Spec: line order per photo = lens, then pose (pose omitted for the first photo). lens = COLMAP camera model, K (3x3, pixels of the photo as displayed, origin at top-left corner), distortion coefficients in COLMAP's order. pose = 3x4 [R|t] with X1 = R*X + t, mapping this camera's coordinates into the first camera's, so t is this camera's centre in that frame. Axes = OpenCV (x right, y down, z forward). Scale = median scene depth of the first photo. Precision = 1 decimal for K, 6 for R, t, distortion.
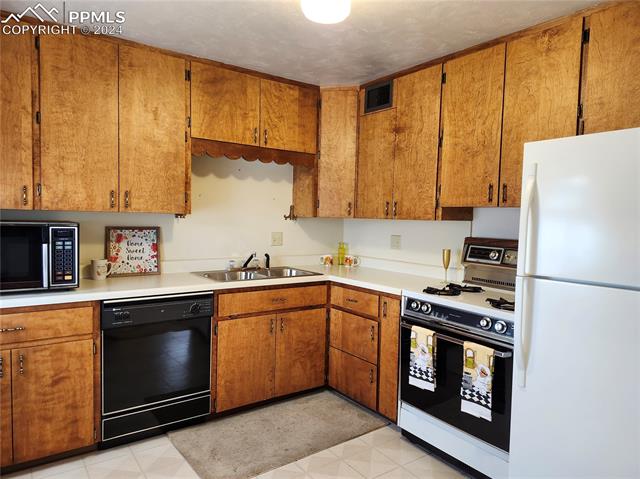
lens RADIAL K [[439.7, 0, 322.6], [0, 439.7, 238.7], [0, 0, 1]] dist [0.025600, -0.003753]
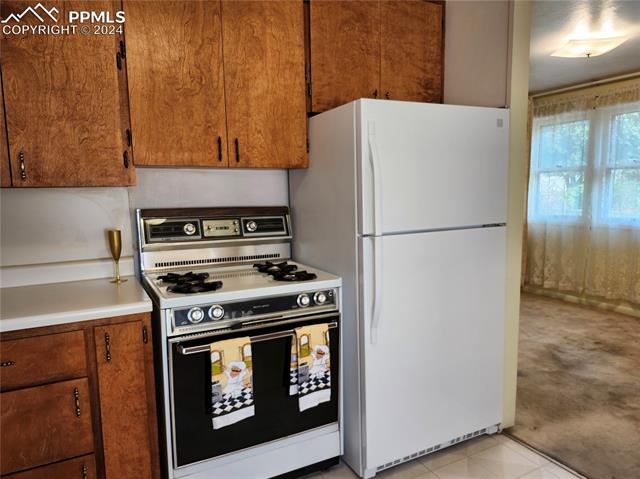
lens RADIAL K [[439.7, 0, 321.8], [0, 439.7, 243.0], [0, 0, 1]] dist [0.025600, -0.003753]
pose [[0.135761, -0.141342, 0.980608, -0.411058], [0.072680, 0.988525, 0.132421, -0.029003], [-0.988072, 0.053293, 0.144476, 0.747446]]
